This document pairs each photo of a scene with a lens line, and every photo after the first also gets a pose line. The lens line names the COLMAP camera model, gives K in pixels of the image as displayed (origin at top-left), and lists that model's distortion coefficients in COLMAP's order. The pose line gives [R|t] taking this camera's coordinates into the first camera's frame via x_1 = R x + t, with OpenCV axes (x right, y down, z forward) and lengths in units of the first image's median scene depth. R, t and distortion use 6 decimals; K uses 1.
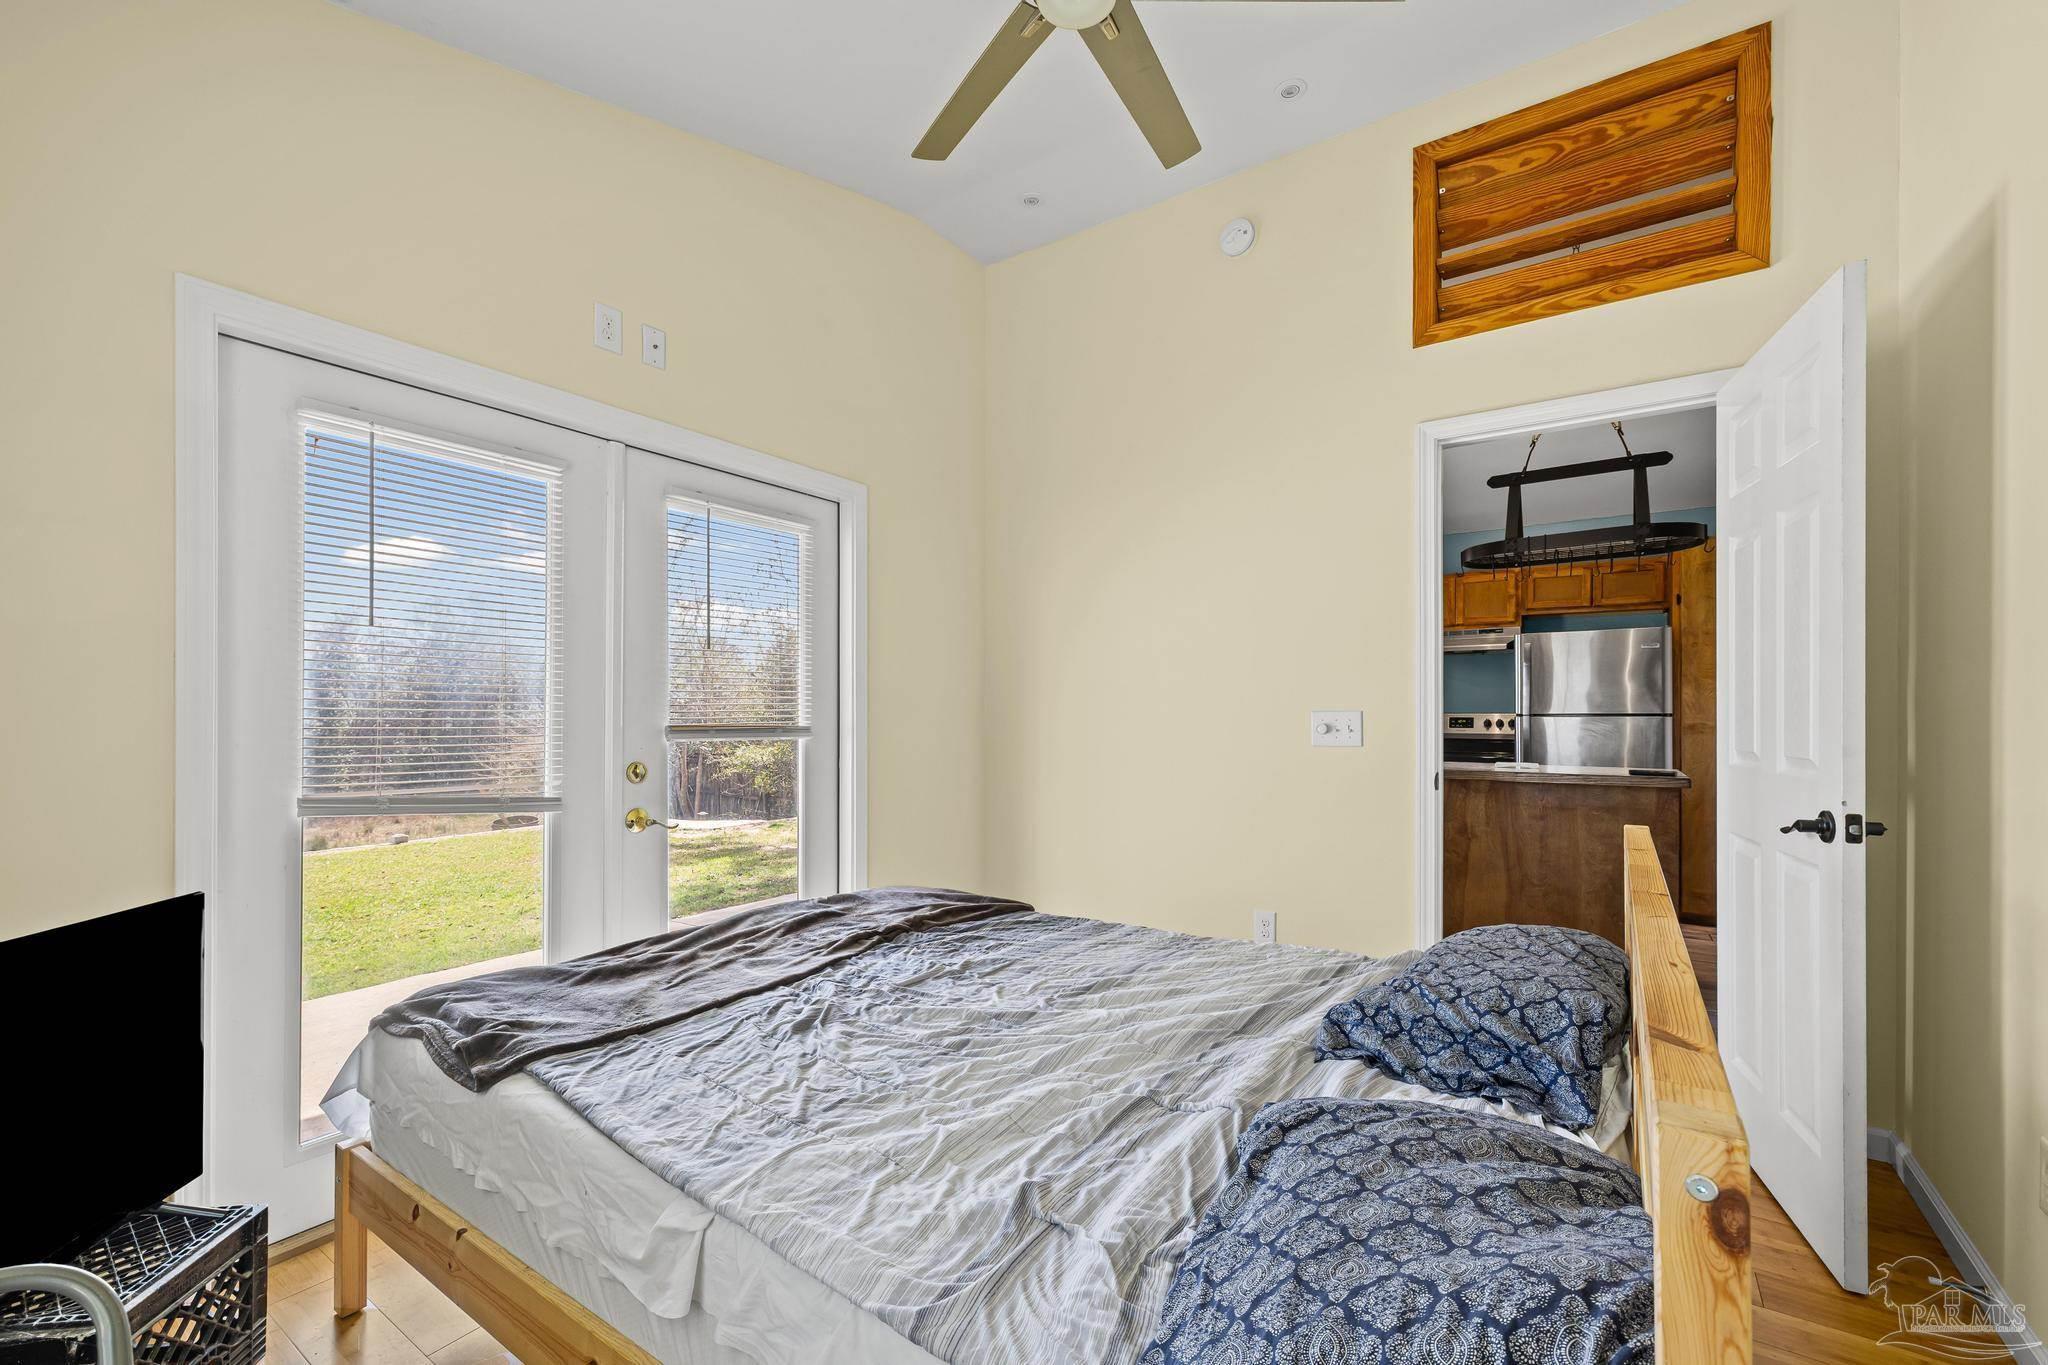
lens RADIAL K [[857.6, 0, 1020.6], [0, 857.6, 703.2], [0, 0, 1]] dist [-0.000233, 0.000004]
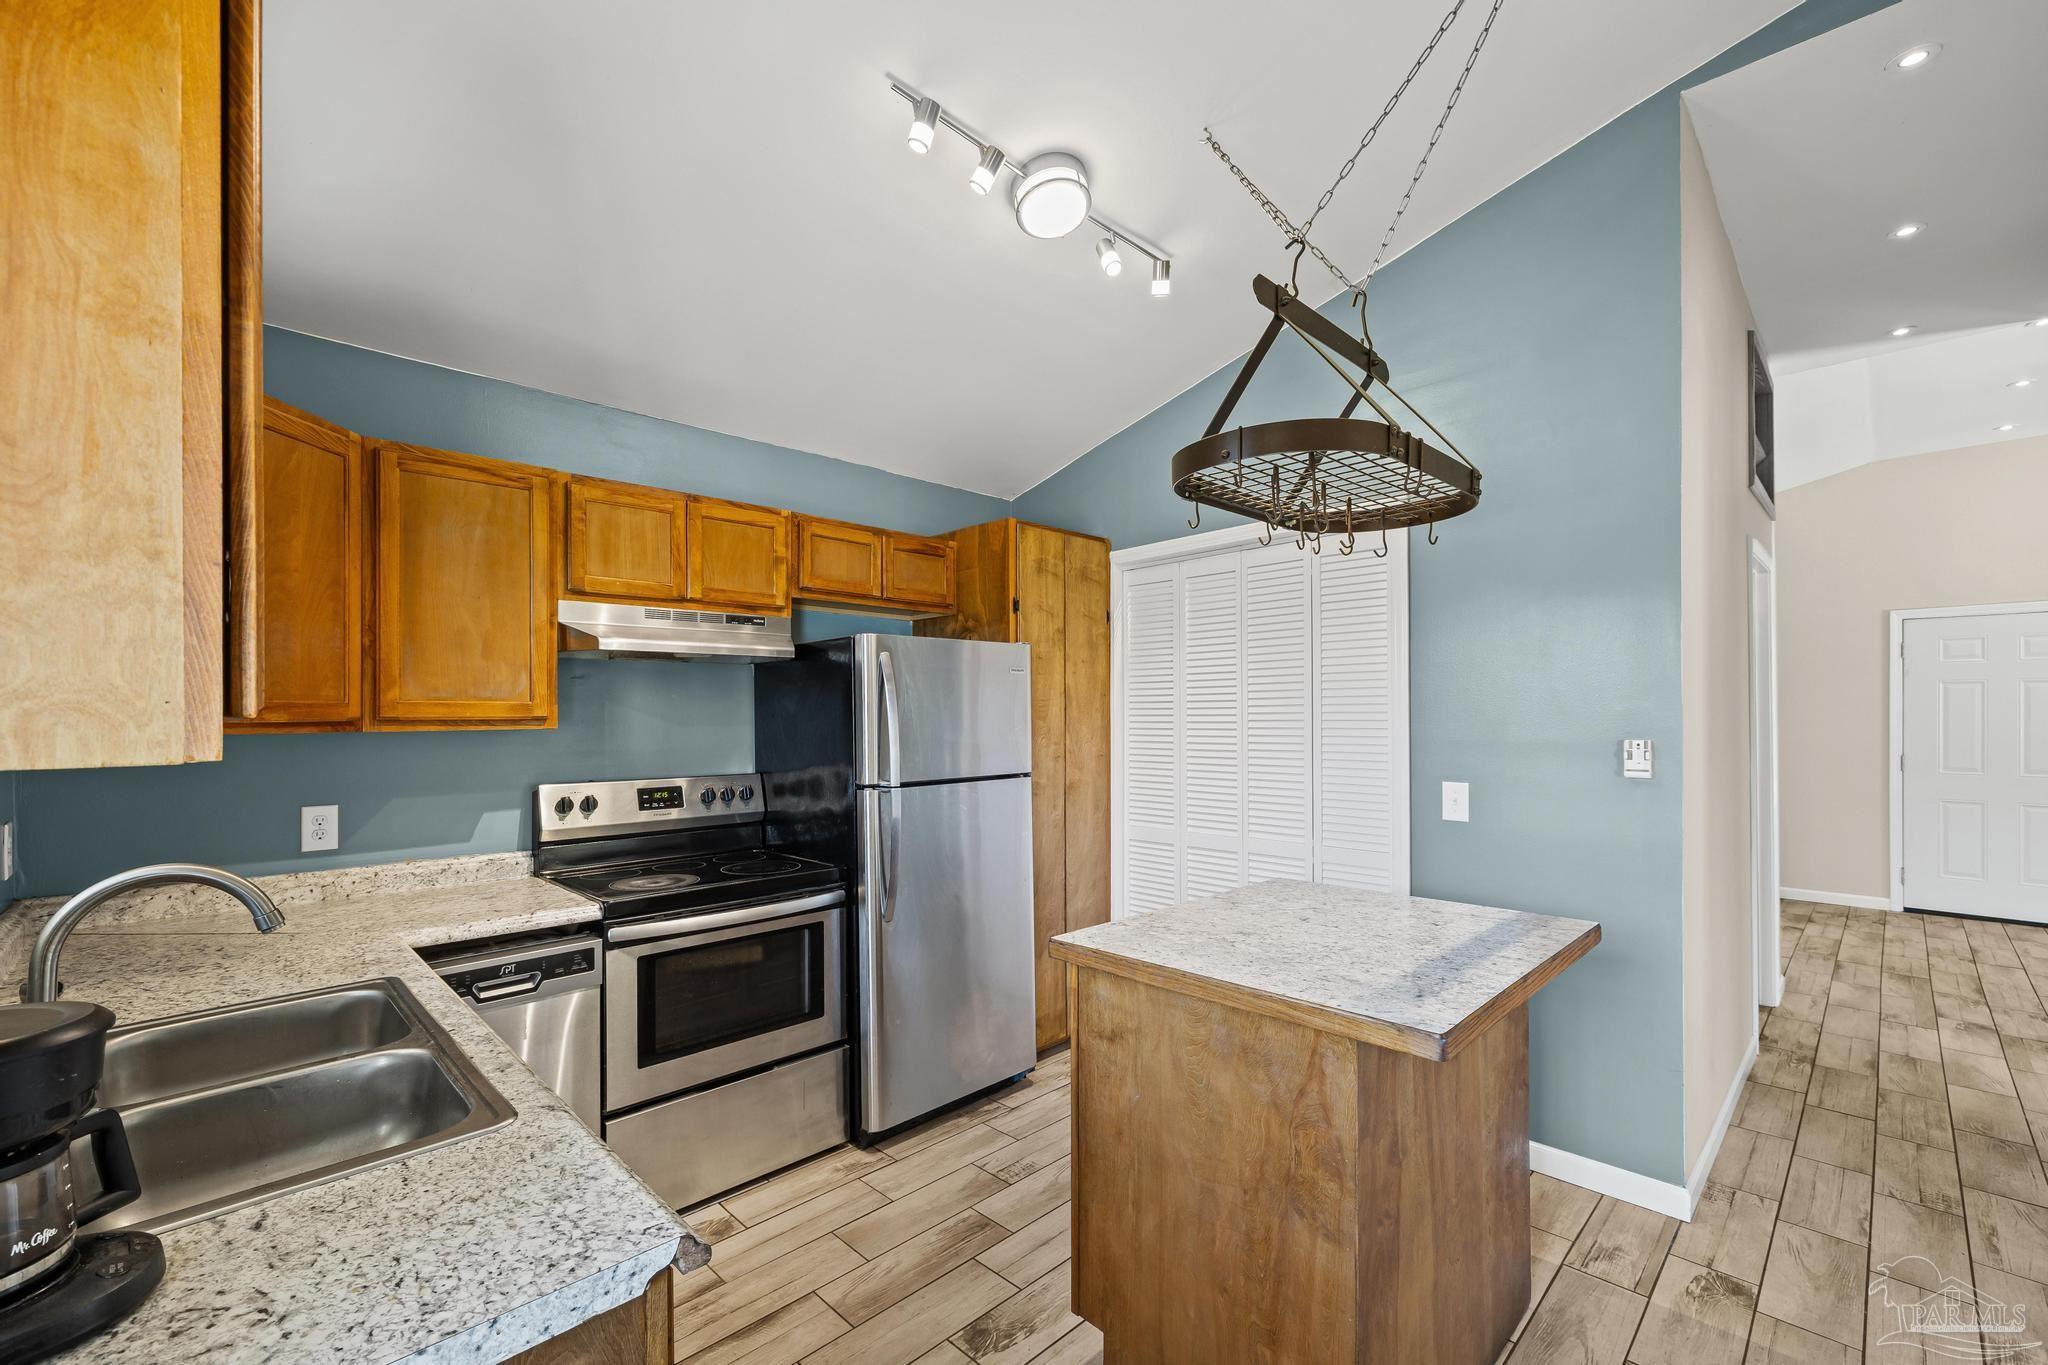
lens RADIAL K [[857.6, 0, 1020.2], [0, 857.6, 699.0], [0, 0, 1]] dist [-0.000233, 0.000004]
pose [[0.191993, 0.008510, 0.981359, 0.080066], [-0.012623, 0.999901, -0.006201, -0.036834], [-0.981315, -0.011197, 0.192081, 0.753398]]
